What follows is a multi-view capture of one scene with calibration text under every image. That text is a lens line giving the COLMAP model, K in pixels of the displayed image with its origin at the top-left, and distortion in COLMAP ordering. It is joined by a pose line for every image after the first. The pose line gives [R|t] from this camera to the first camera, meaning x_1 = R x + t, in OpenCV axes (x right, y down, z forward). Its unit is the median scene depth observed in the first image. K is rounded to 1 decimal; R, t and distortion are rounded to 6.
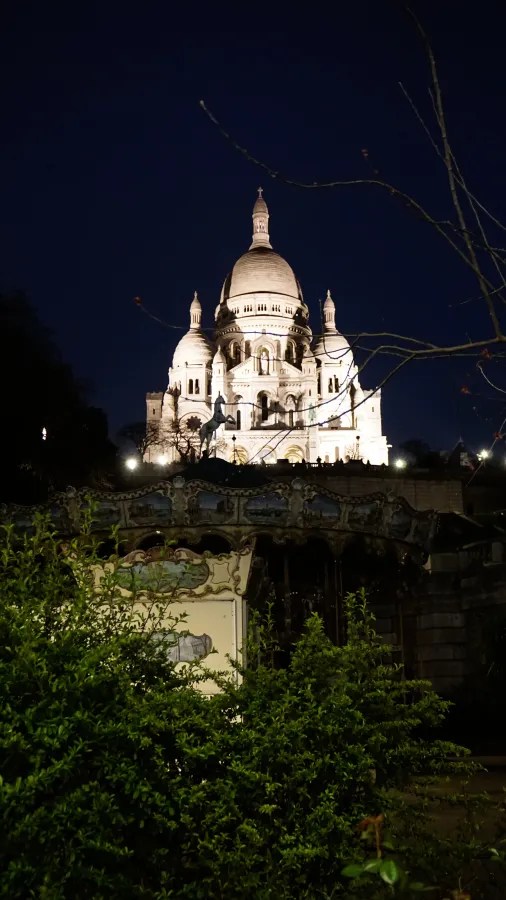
lens RADIAL K [[706.0, 0, 253.0], [0, 706.0, 450.0], [0, 0, 1]] dist [-0.000873, -0.000351]
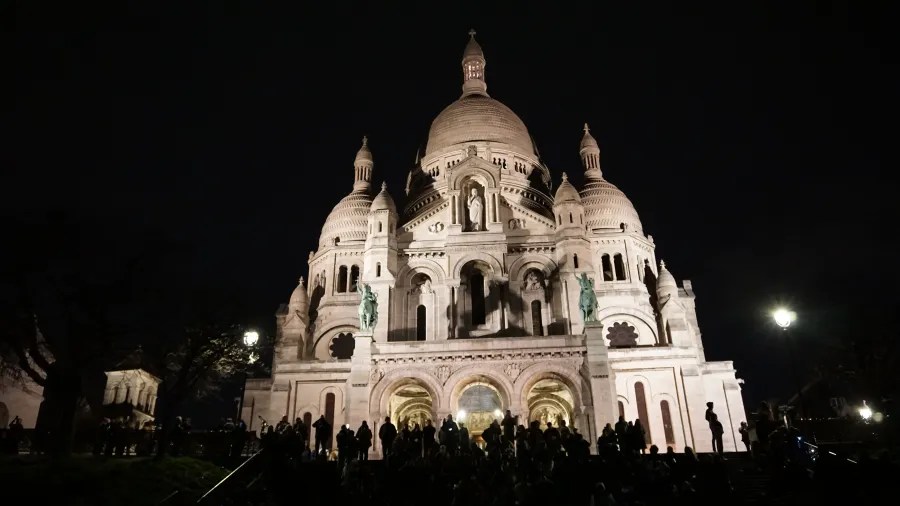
lens RADIAL K [[706.0, 0, 450.0], [0, 706.0, 253.0], [0, 0, 1]] dist [-0.000873, -0.000351]
pose [[0.998290, -0.034581, -0.047138, 0.020774], [0.023197, 0.974409, -0.223582, 0.013487], [0.053663, 0.222106, 0.973545, 0.538317]]
